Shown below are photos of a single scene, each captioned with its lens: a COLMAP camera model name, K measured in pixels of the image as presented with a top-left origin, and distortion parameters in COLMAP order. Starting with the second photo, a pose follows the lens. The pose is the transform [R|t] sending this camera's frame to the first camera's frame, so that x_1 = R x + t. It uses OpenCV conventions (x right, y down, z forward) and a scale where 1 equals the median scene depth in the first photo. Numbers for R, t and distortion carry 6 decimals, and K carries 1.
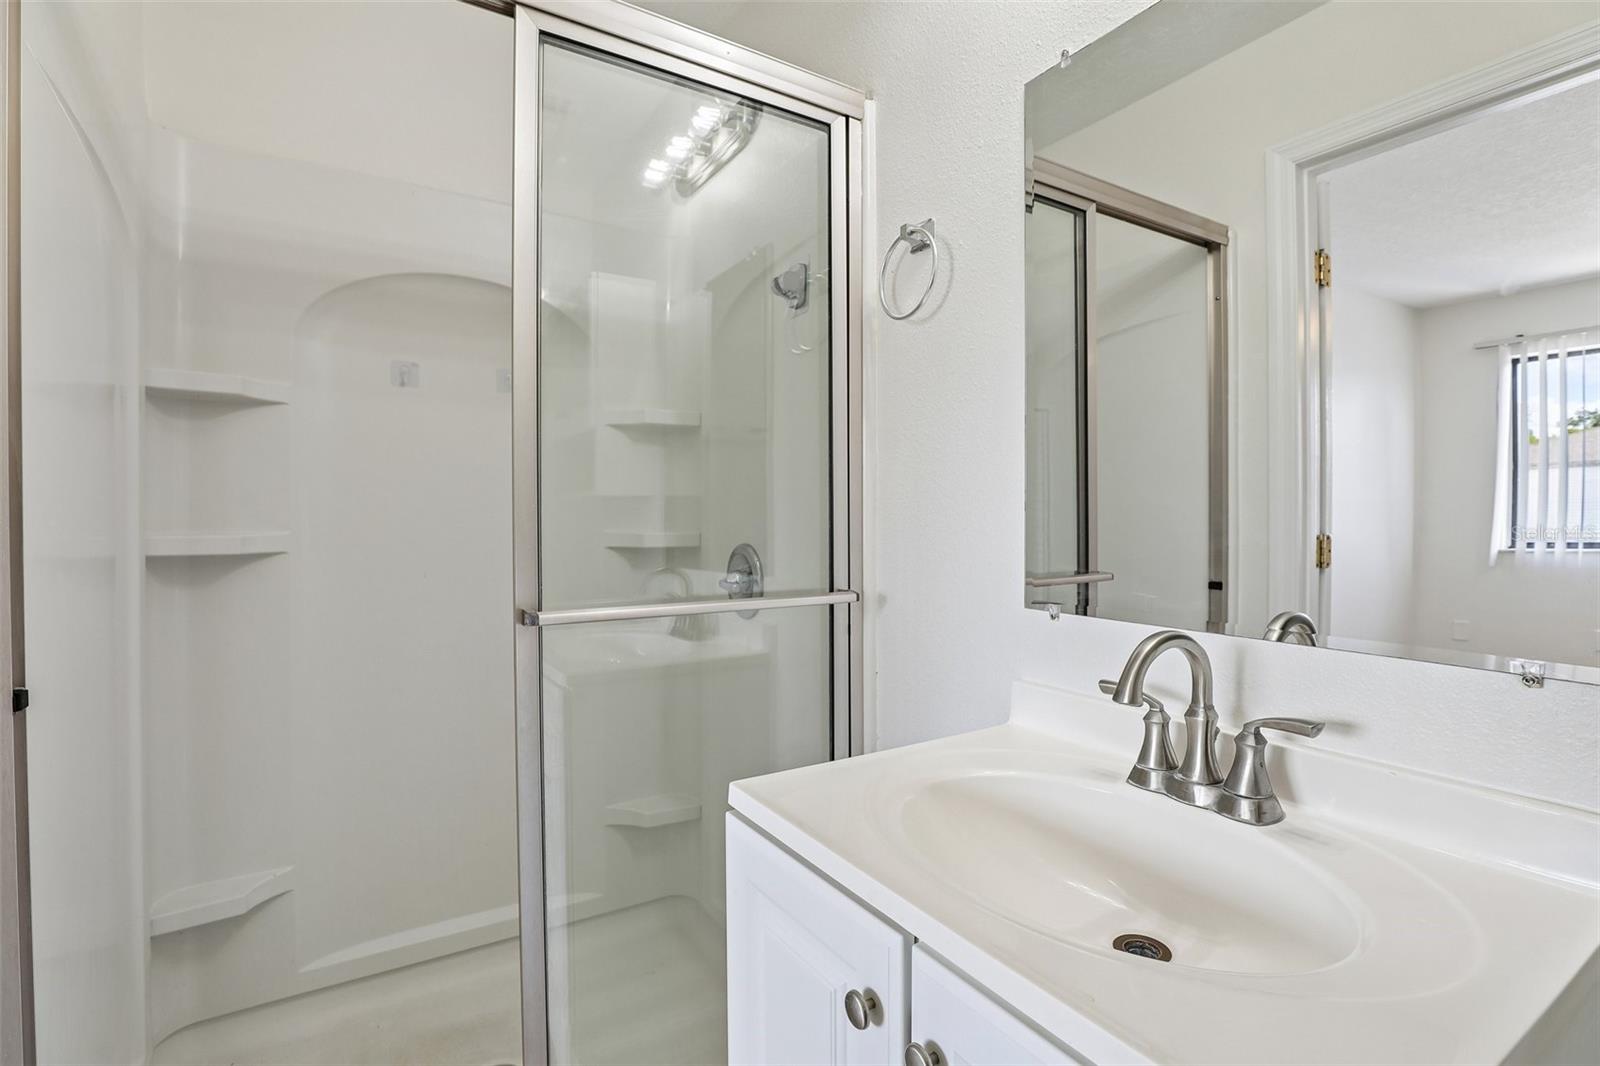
lens RADIAL K [[751.7, 0, 797.6], [0, 751.7, 521.2], [0, 0, 1]] dist [-0.046768, 0.015018]
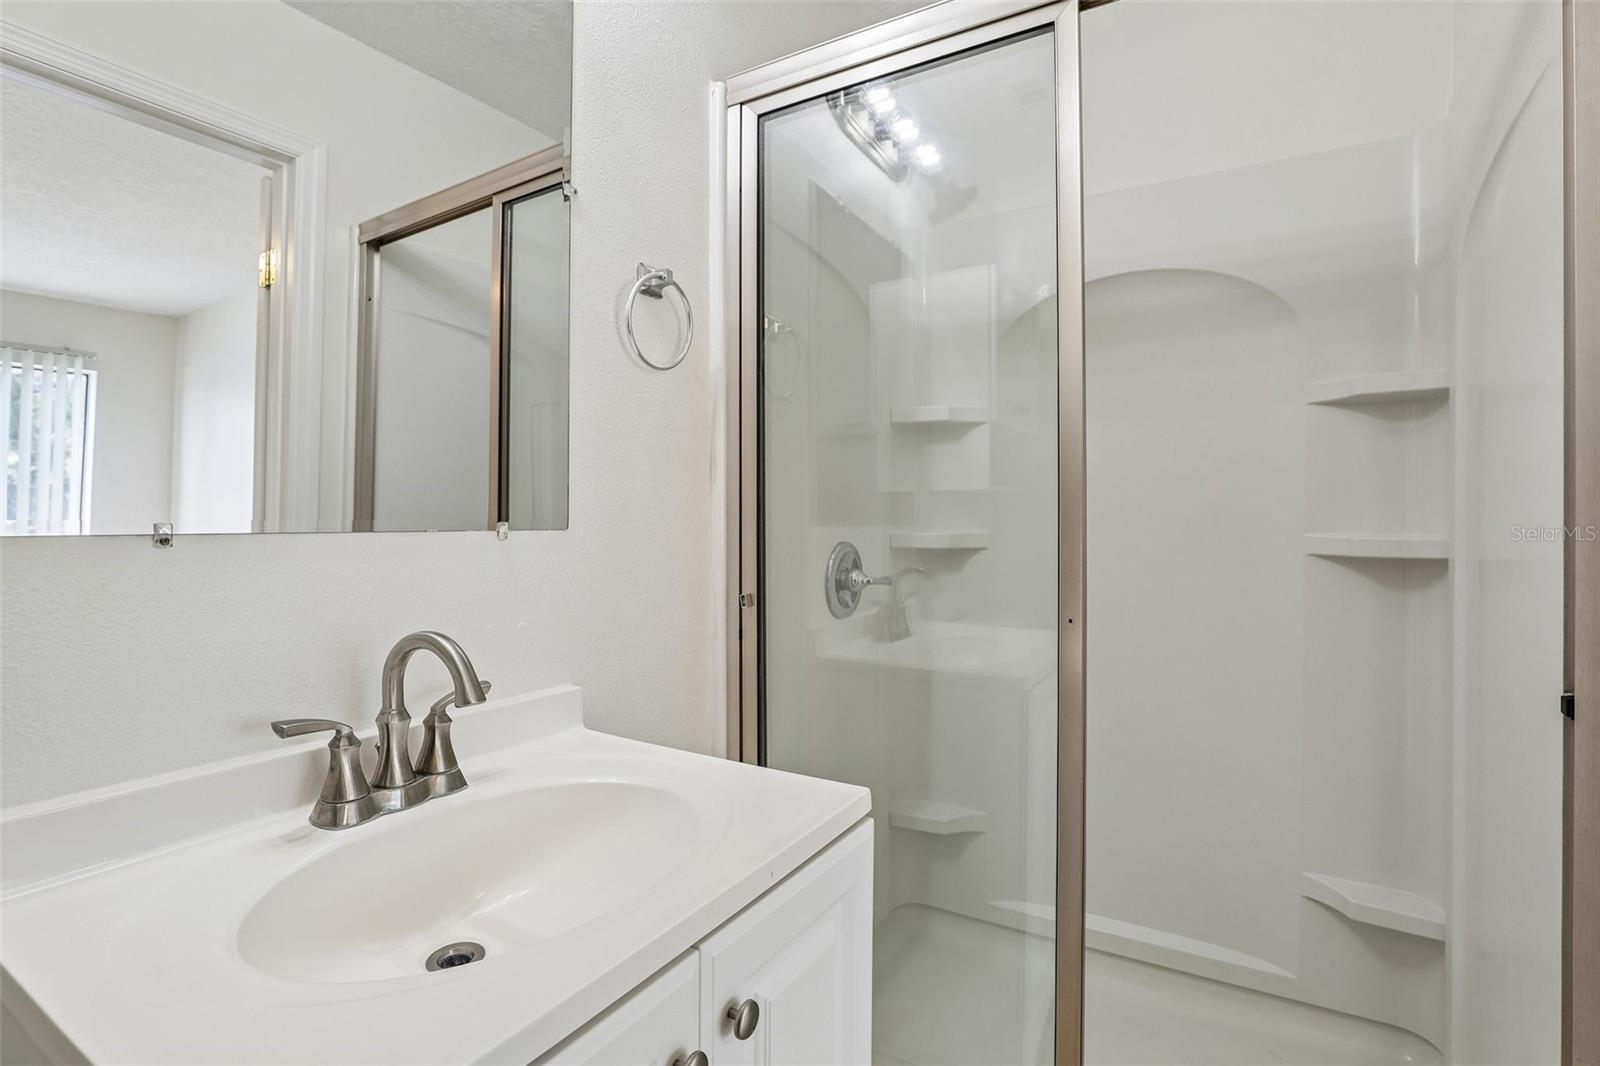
lens RADIAL K [[751.7, 0, 797.6], [0, 751.7, 521.2], [0, 0, 1]] dist [-0.046768, 0.015018]
pose [[0.462433, -0.004214, -0.886644, 0.239238], [-0.001200, 0.999985, -0.005379, 0.001169], [0.886653, 0.003552, 0.462421, 0.155382]]
